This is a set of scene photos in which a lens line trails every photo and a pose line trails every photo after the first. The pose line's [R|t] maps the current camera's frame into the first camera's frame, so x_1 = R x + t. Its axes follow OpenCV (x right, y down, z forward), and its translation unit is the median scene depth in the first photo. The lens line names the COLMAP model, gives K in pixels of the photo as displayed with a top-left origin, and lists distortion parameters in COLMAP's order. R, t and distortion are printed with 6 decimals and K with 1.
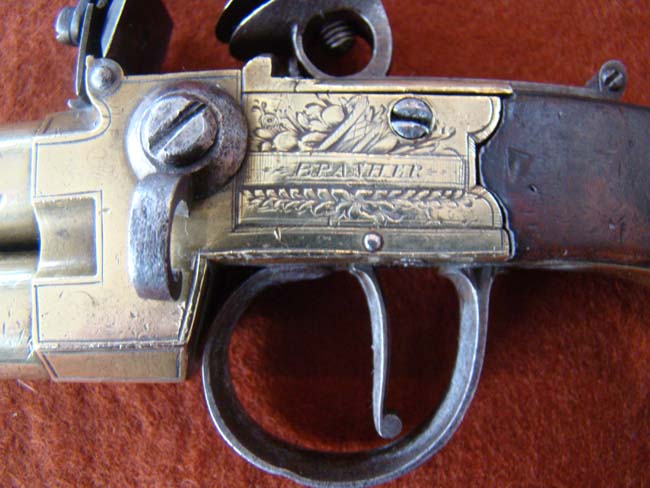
lens RADIAL K [[550.4, 0, 325.0], [0, 550.4, 244.0], [0, 0, 1]] dist [-0.135178, 0.006413]
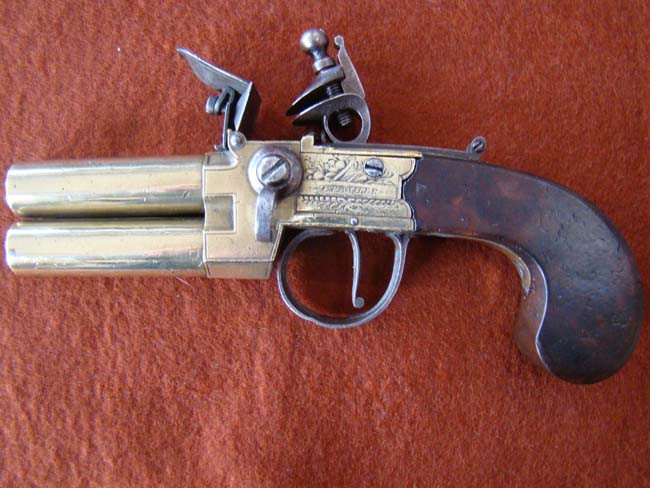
lens RADIAL K [[550.4, 0, 325.0], [0, 550.4, 244.0], [0, 0, 1]] dist [-0.135178, 0.006413]
pose [[0.998531, 0.047922, -0.025287, 0.025634], [-0.045357, 0.994561, 0.093758, -0.117393], [0.029642, -0.092474, 0.995274, -1.296204]]
